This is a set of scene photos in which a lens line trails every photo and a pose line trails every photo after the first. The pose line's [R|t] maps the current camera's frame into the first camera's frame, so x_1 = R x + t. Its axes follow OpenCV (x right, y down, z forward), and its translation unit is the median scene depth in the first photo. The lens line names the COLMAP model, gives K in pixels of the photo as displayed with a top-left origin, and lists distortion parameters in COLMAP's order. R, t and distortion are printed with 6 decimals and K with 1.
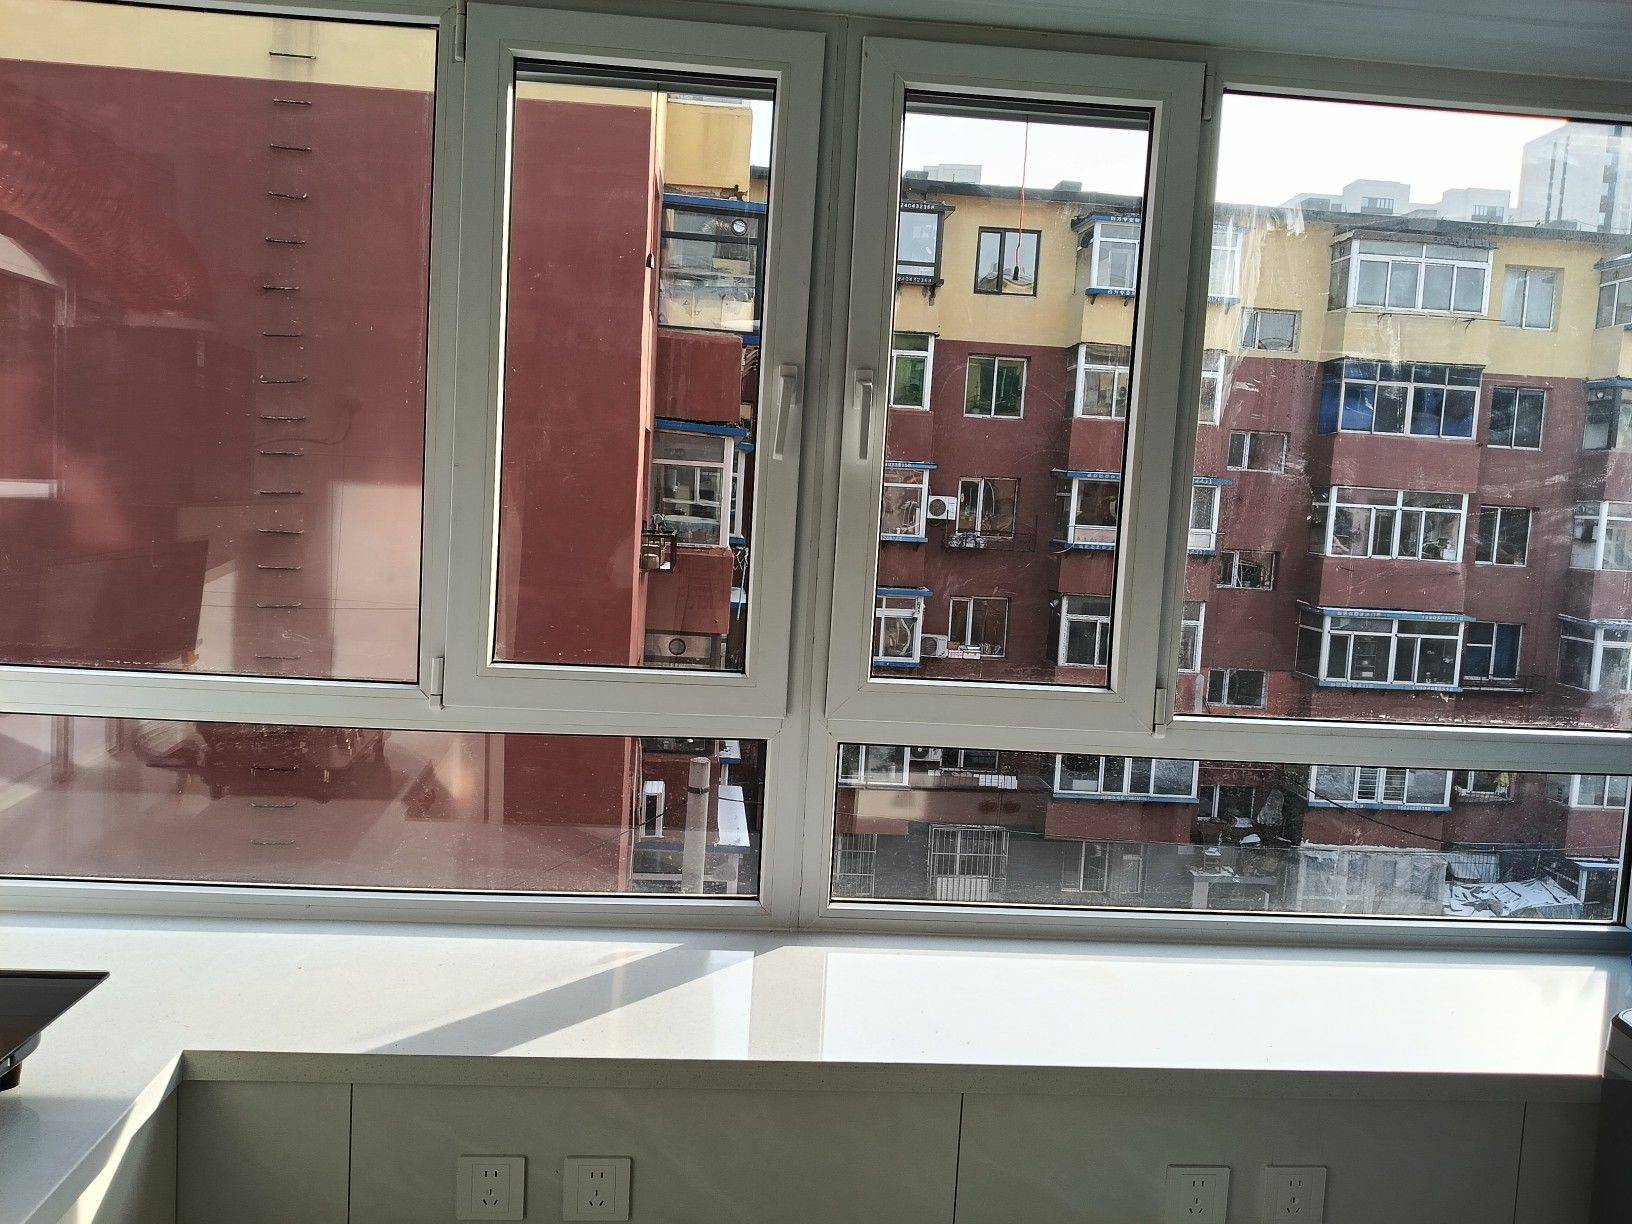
lens RADIAL K [[1332.3, 0, 826.9], [0, 1332.3, 614.6], [0, 0, 1]] dist [0.004934, -0.012204]
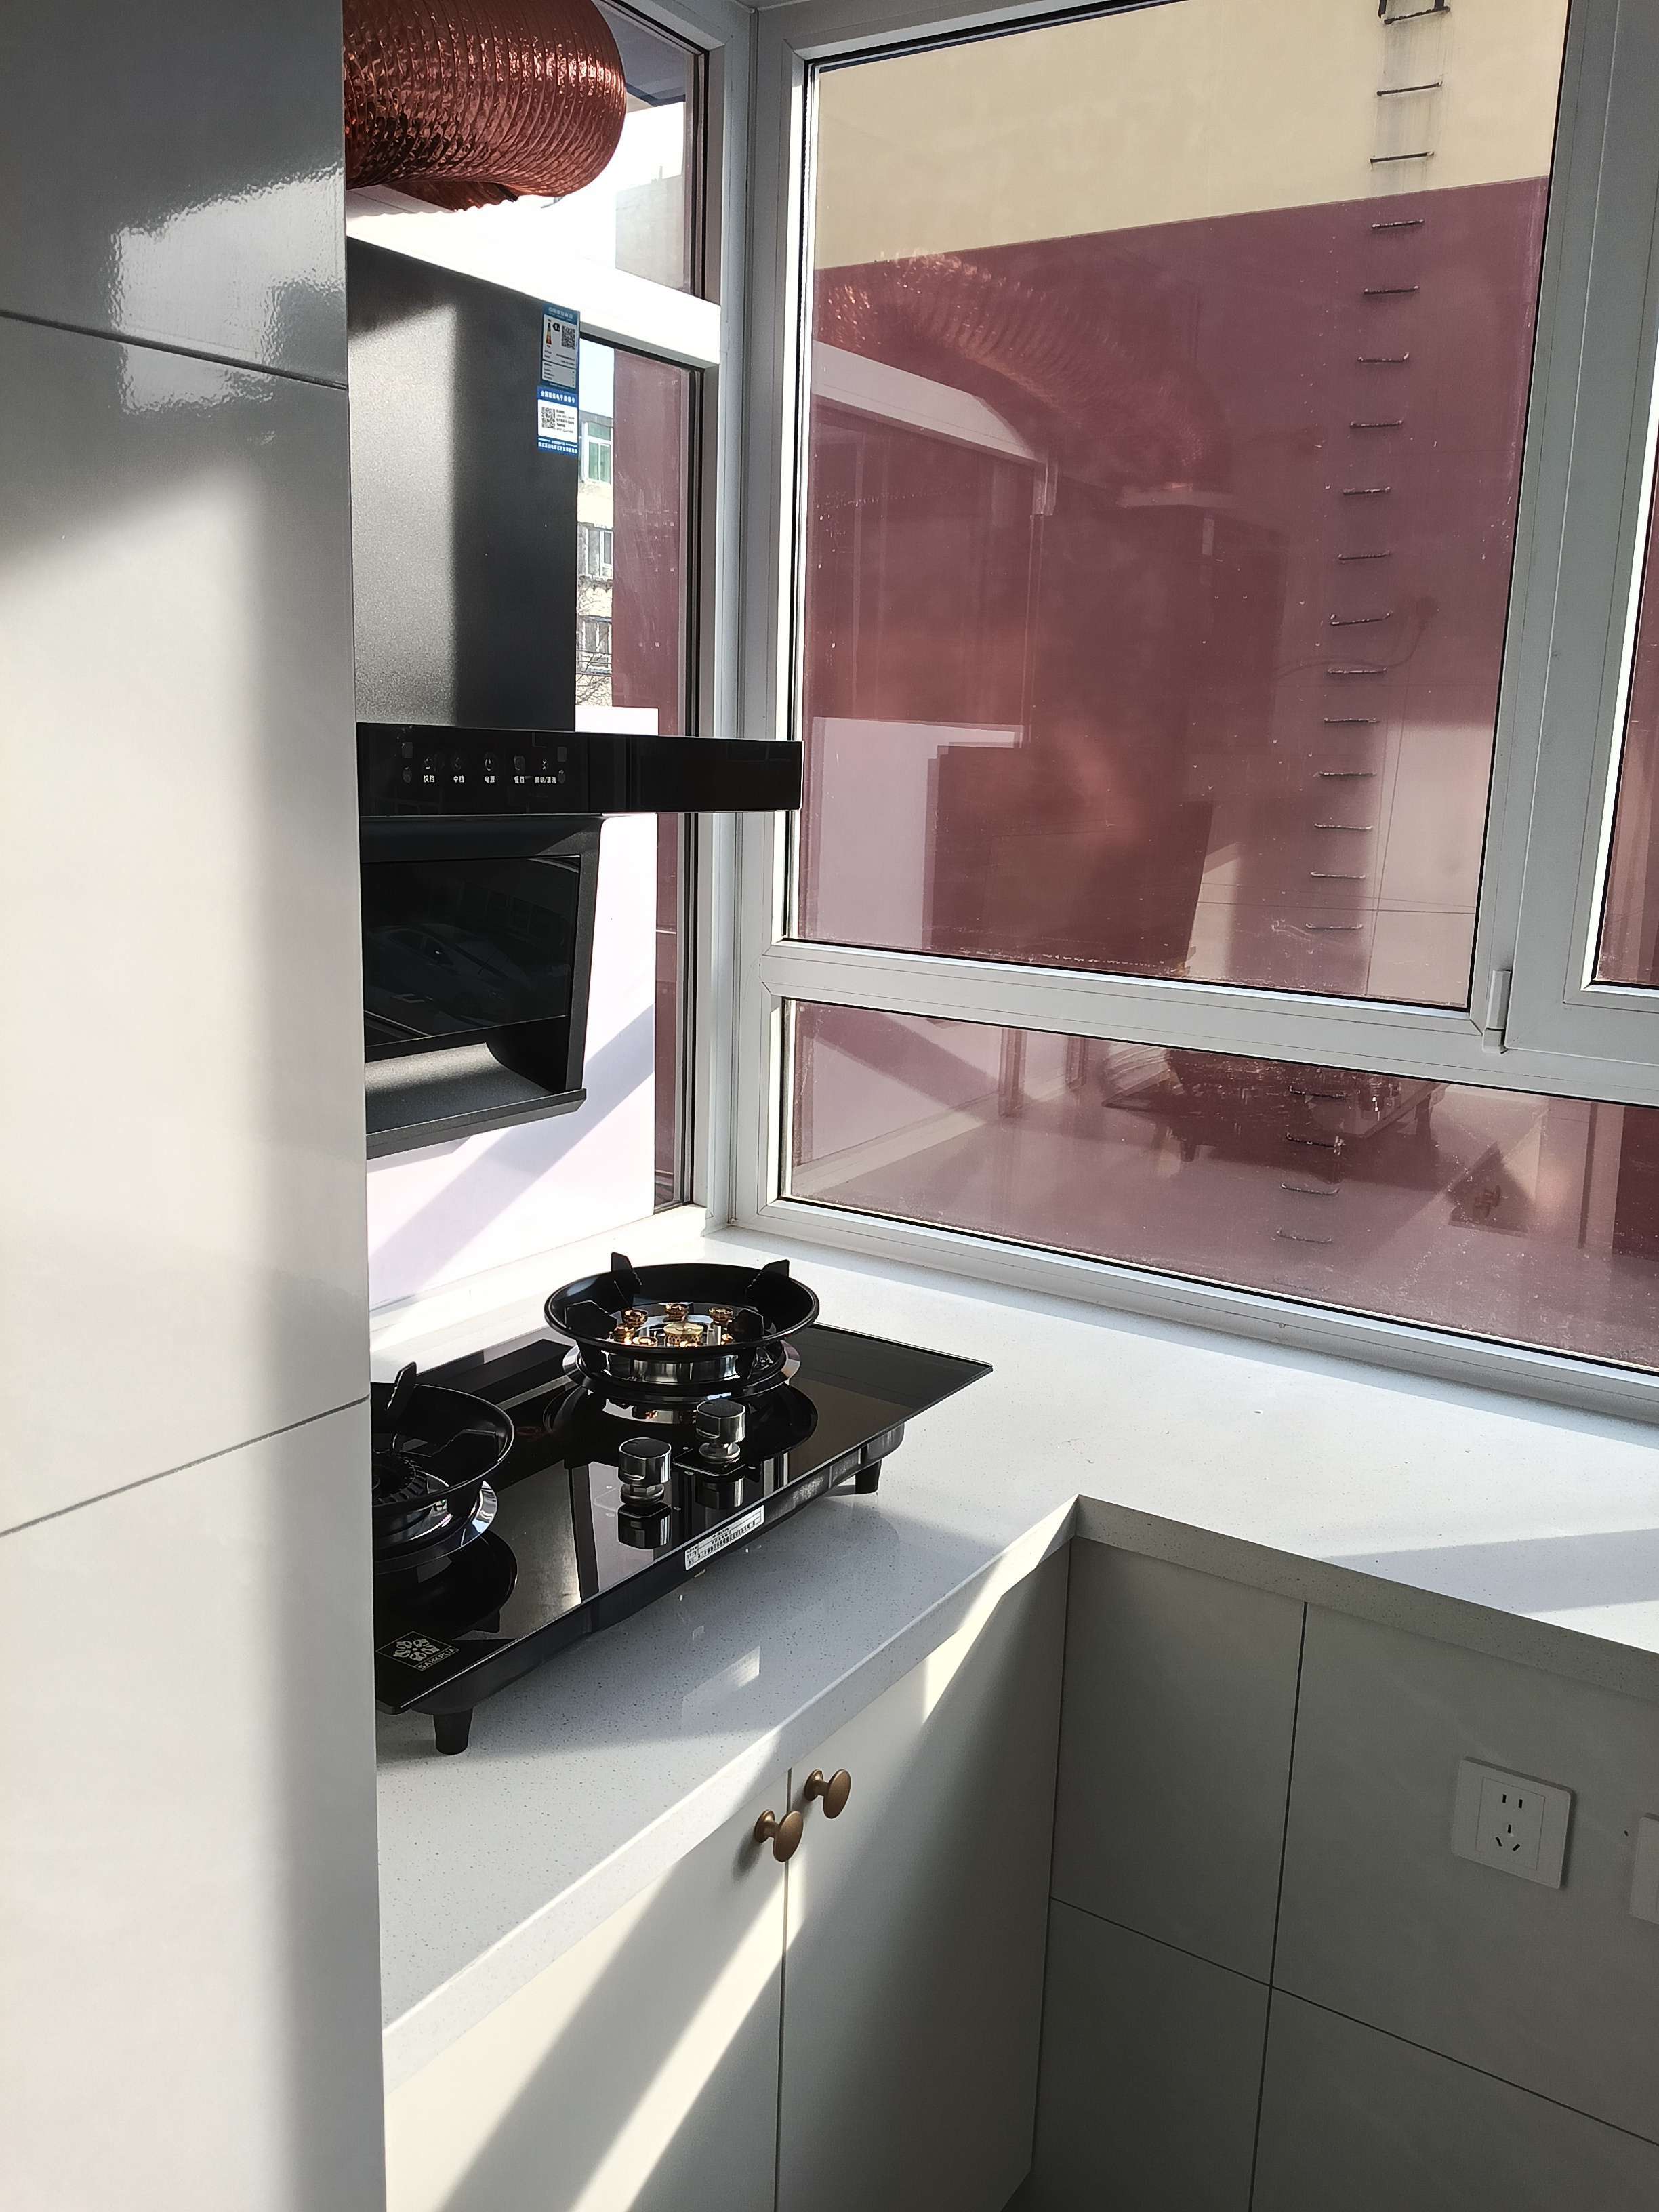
lens RADIAL K [[1805.7, 0, 828.9], [0, 1805.7, 1093.8], [0, 0, 1]] dist [0.004934, -0.012204]
pose [[0.785145, 0.090026, -0.612733, -0.011590], [-0.041823, 0.994827, 0.092574, 0.019770], [0.617898, -0.047058, 0.784849, 0.108328]]
